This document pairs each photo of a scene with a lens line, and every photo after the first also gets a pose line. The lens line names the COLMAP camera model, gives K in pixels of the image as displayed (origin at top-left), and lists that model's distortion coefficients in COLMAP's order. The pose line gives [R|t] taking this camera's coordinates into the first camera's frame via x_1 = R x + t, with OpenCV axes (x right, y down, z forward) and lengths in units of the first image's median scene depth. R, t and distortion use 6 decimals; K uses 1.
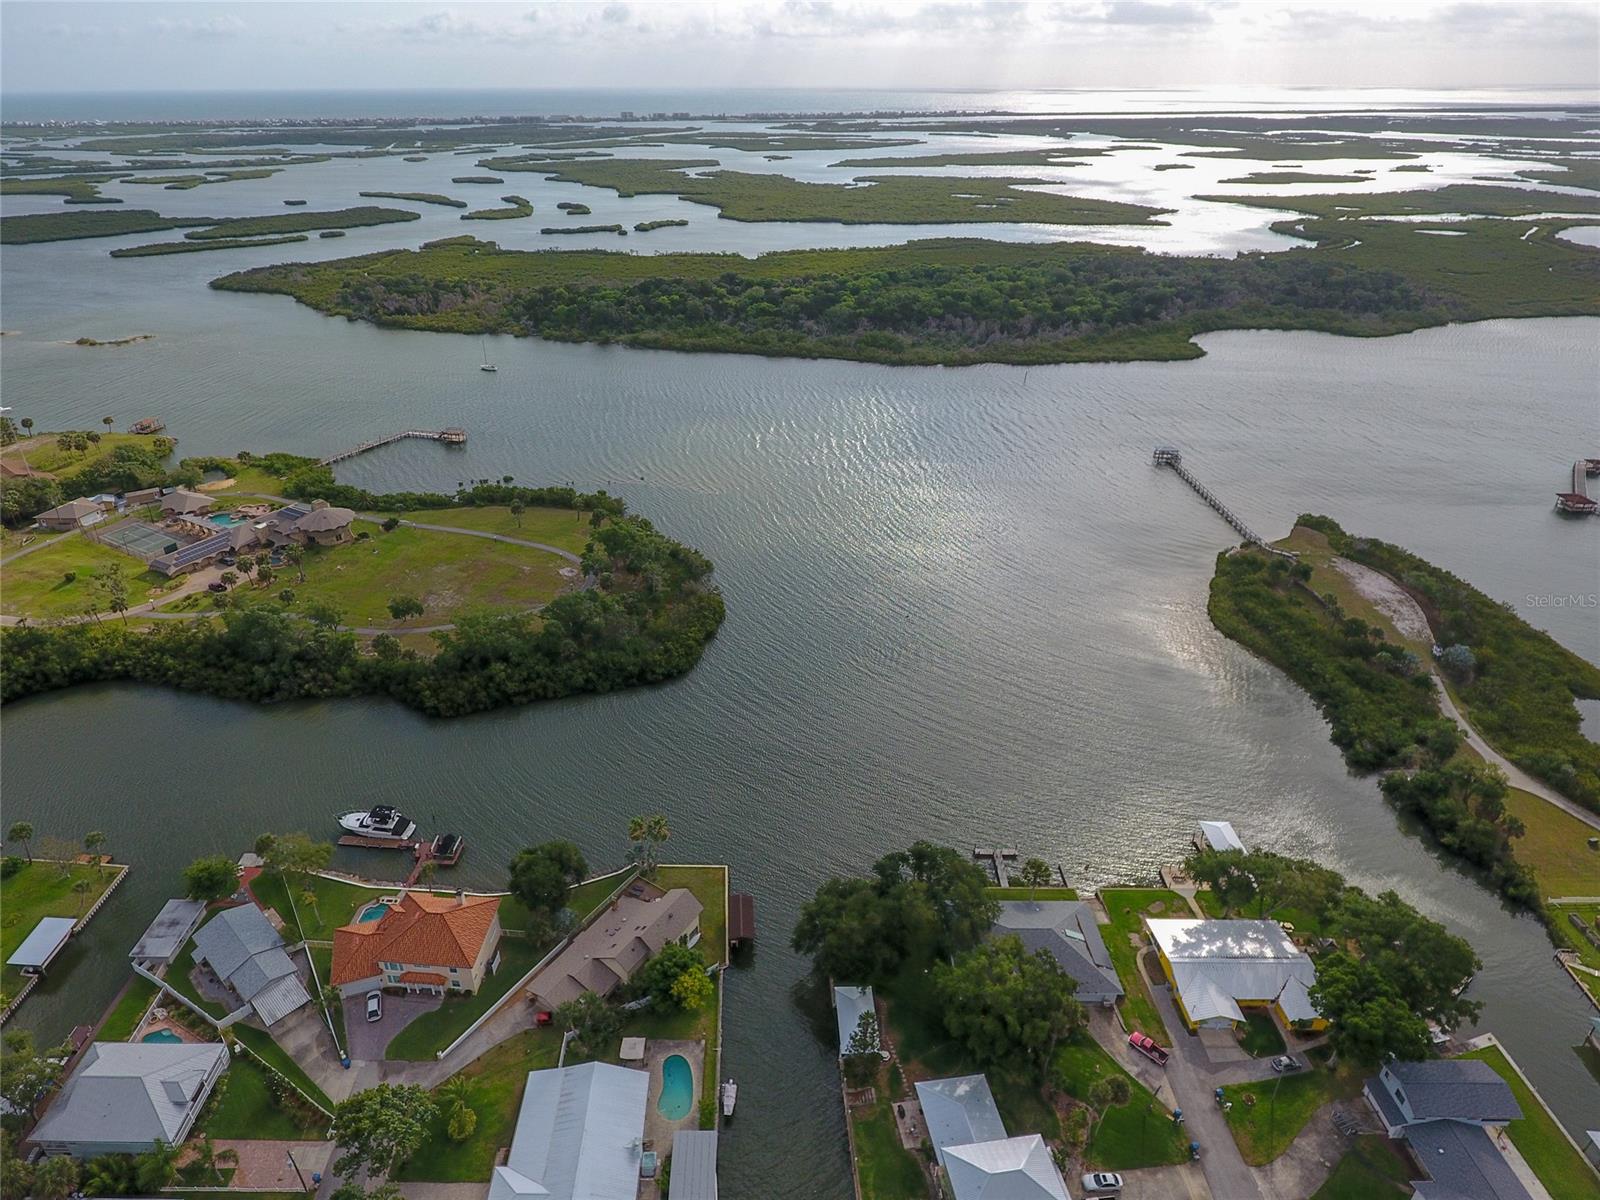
lens RADIAL K [[939.6, 0, 748.4], [0, 939.6, 574.2], [0, 0, 1]] dist [-0.003155, 0.000762]
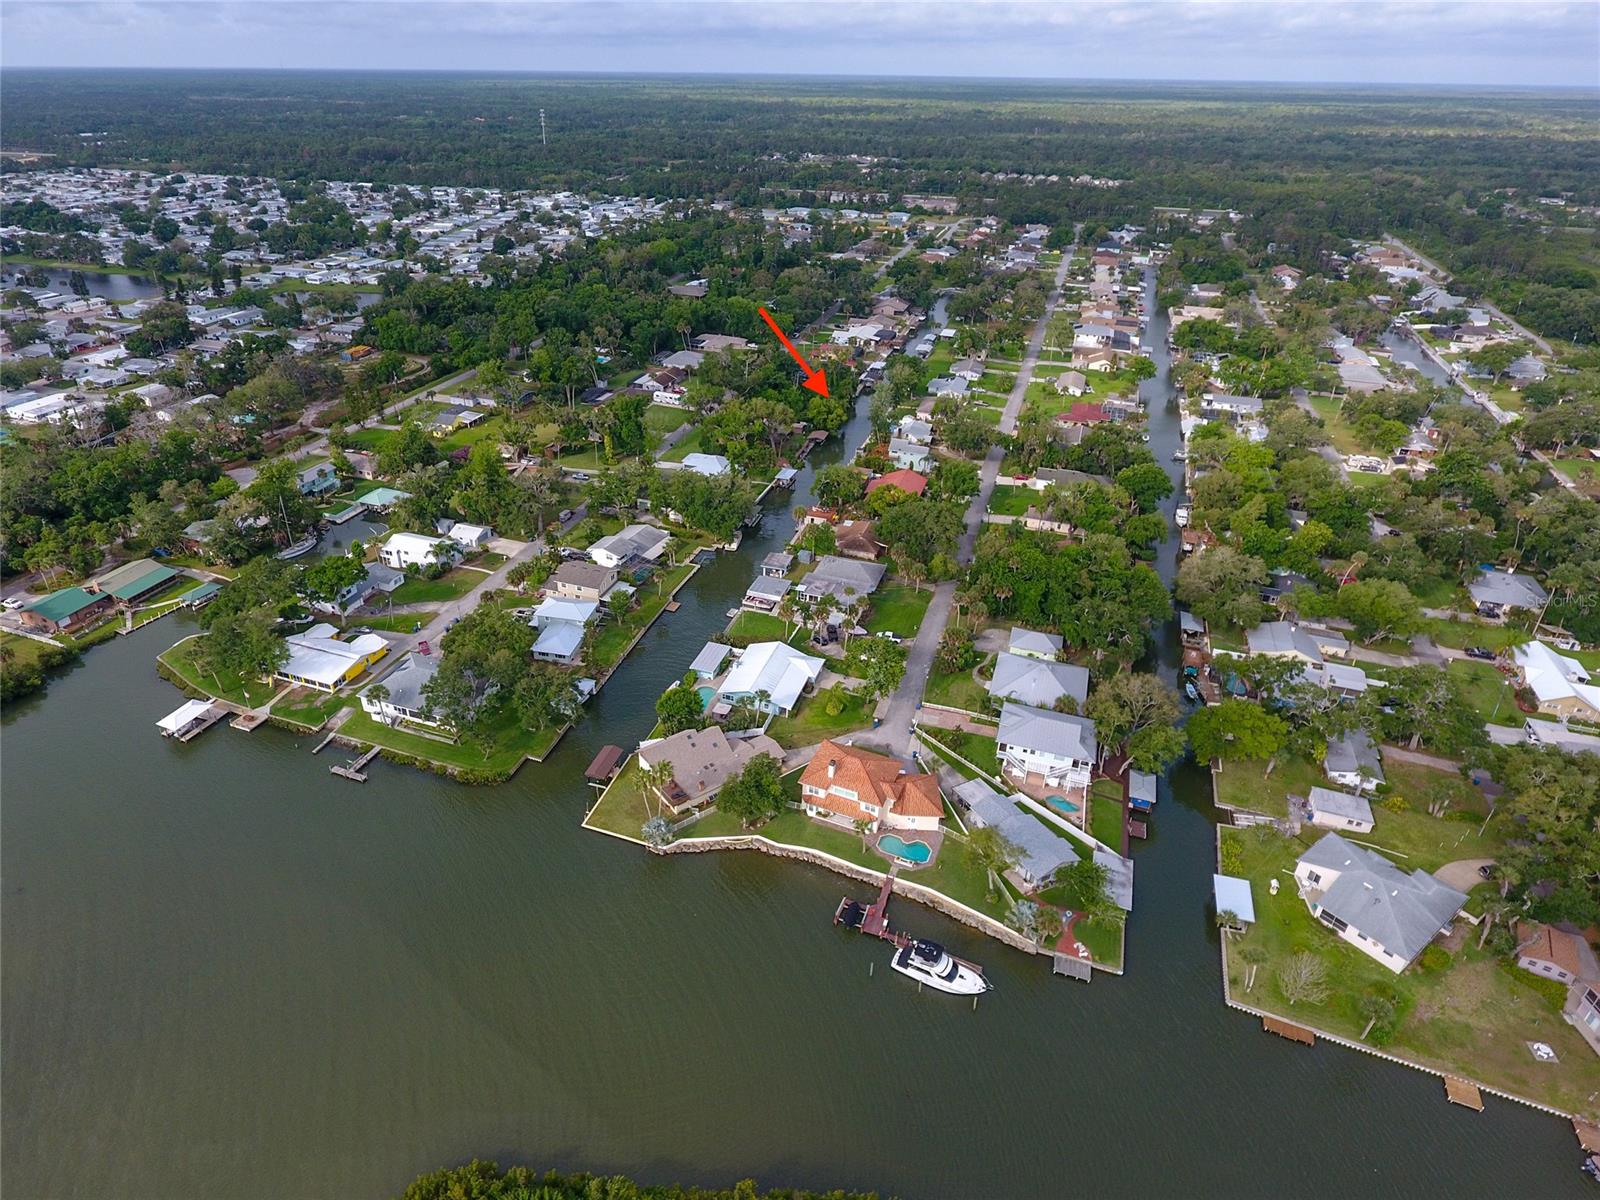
lens RADIAL K [[939.6, 0, 748.4], [0, 939.6, 574.2], [0, 0, 1]] dist [-0.003155, 0.000762]
pose [[-0.942359, -0.166129, 0.290450, -0.085604], [0.148174, 0.571096, 0.807399, -0.123126], [-0.300007, 0.803897, -0.513562, 0.242687]]
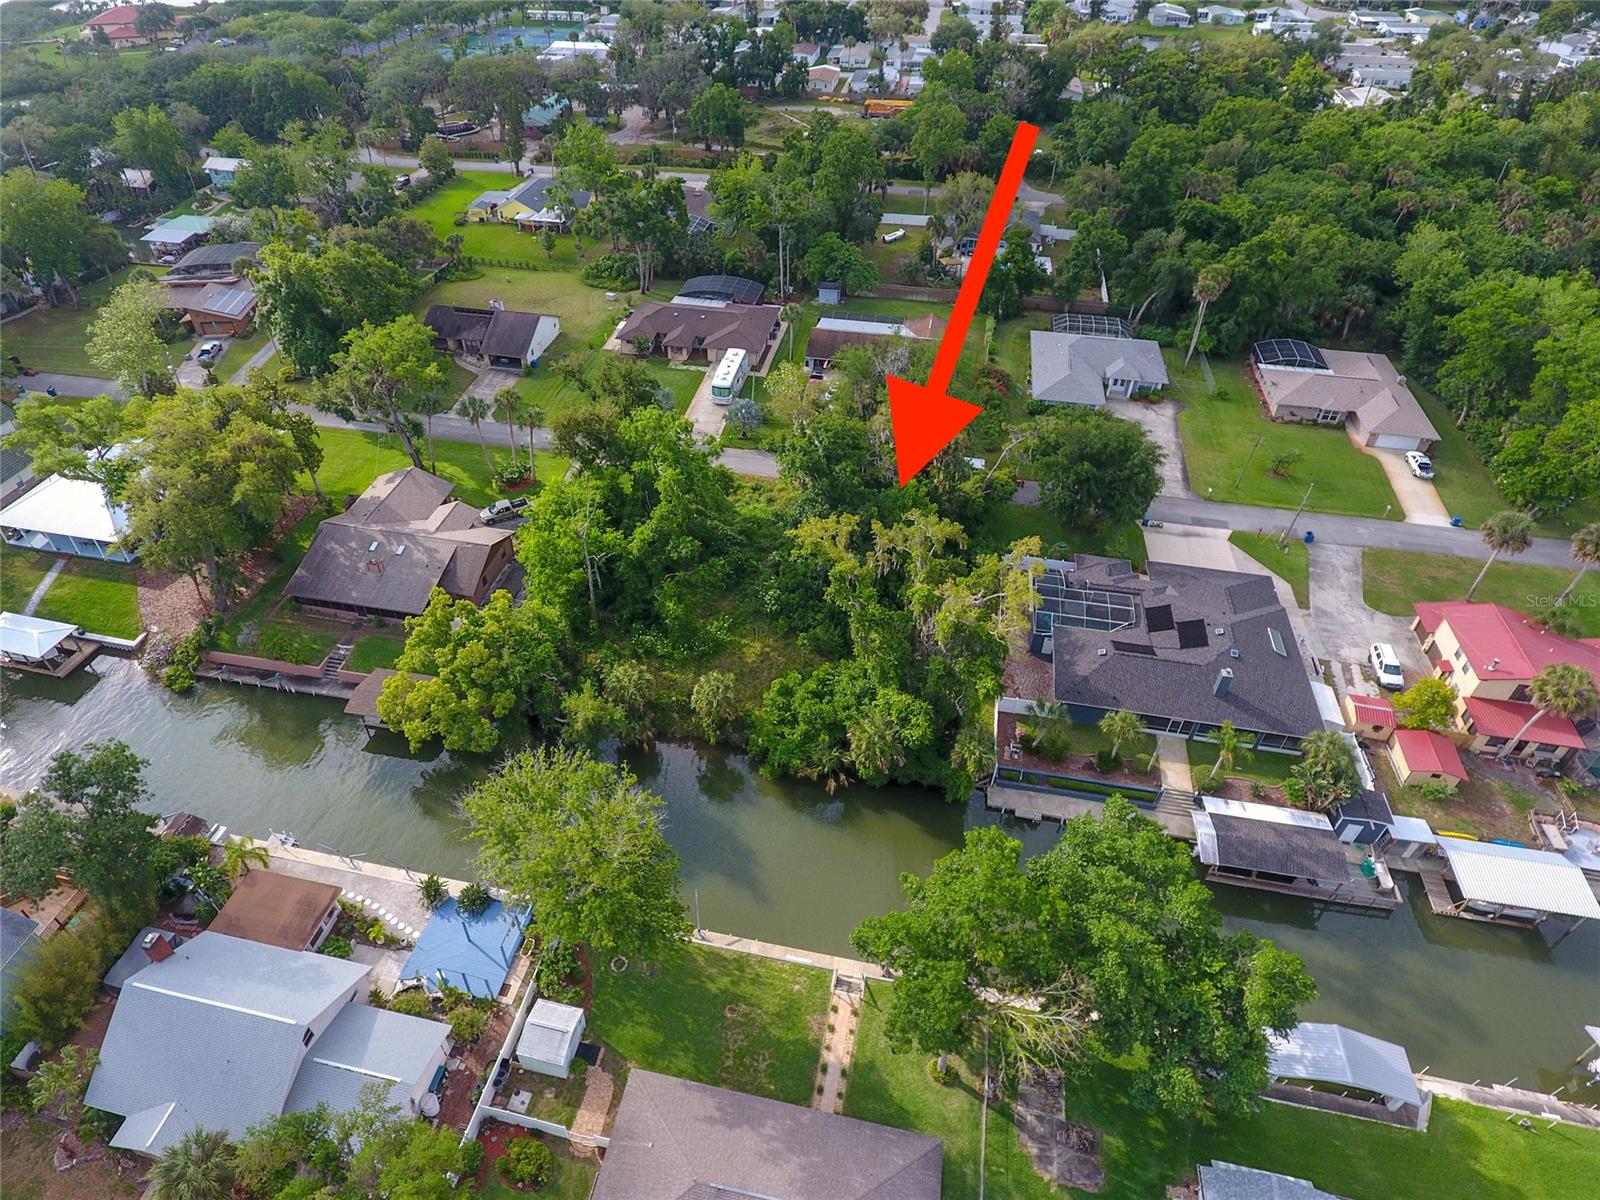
lens RADIAL K [[939.6, 0, 748.4], [0, 939.6, 574.2], [0, 0, 1]] dist [-0.003155, 0.000762]
pose [[0.205268, -0.620324, 0.757009, -0.050837], [0.459908, 0.743897, 0.484873, 0.127087], [-0.863915, 0.248626, 0.437991, -0.102018]]
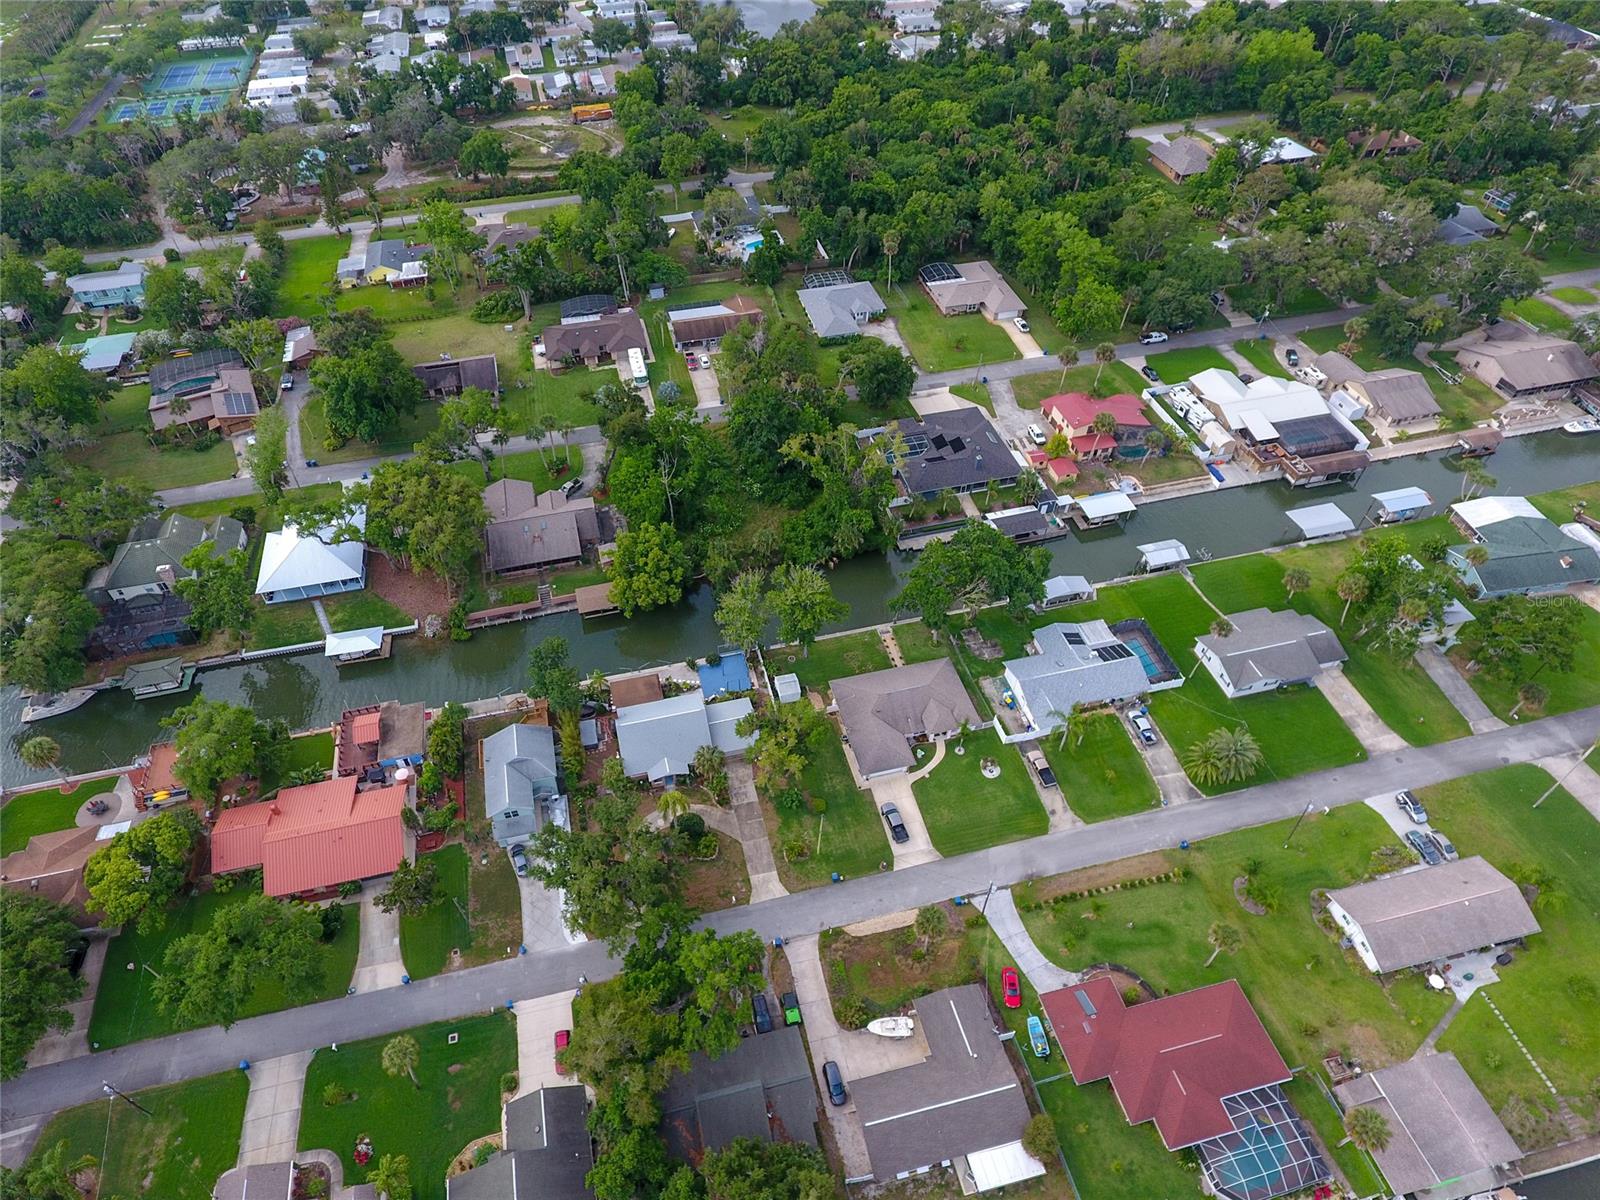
lens RADIAL K [[939.6, 0, 748.4], [0, 939.6, 574.2], [0, 0, 1]] dist [-0.003155, 0.000762]
pose [[-0.233629, -0.690430, 0.684634, -0.122695], [0.469110, 0.536713, 0.701338, 0.047670], [-0.851677, 0.485022, 0.198496, -0.084944]]
